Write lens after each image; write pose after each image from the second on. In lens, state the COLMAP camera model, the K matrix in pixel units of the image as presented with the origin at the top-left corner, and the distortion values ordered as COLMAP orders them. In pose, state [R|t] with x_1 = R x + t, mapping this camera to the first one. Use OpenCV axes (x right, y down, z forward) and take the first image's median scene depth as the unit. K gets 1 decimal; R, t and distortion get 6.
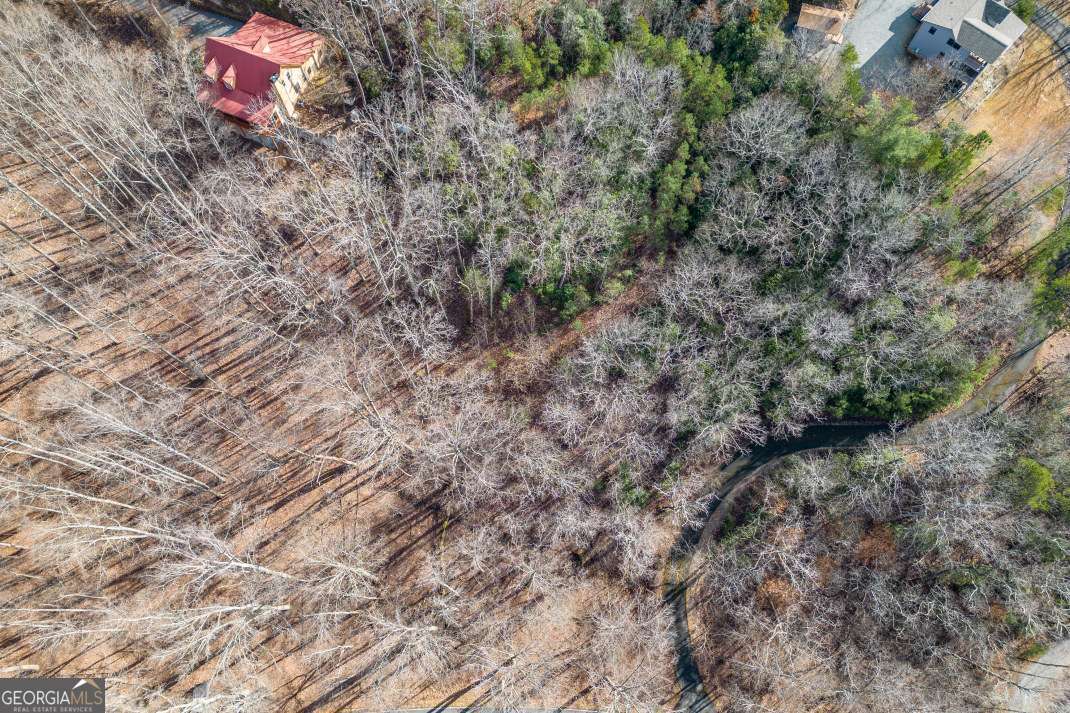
lens RADIAL K [[731.4, 0, 535.9], [0, 731.4, 354.4], [0, 0, 1]] dist [0.074949, -0.055794]
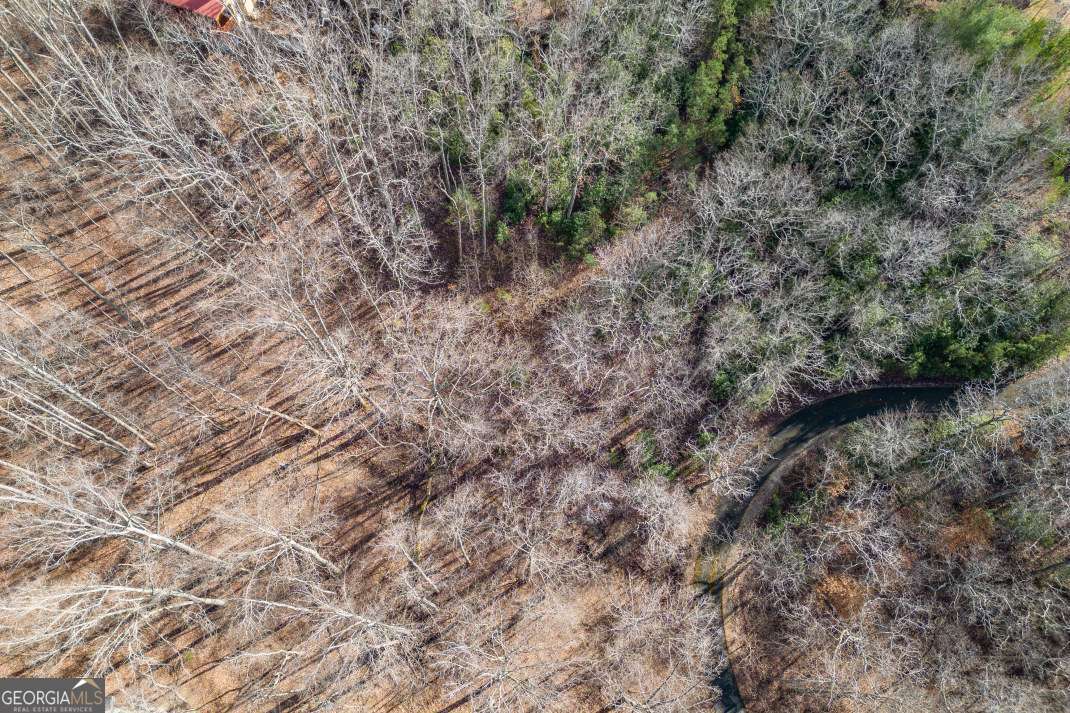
lens RADIAL K [[731.4, 0, 533.9], [0, 731.4, 359.0], [0, 0, 1]] dist [0.074949, -0.055794]
pose [[0.999922, 0.010466, -0.006824, 0.001622], [-0.010794, 0.998692, -0.049972, 0.115365], [0.006292, 0.050042, 0.998727, 0.191876]]
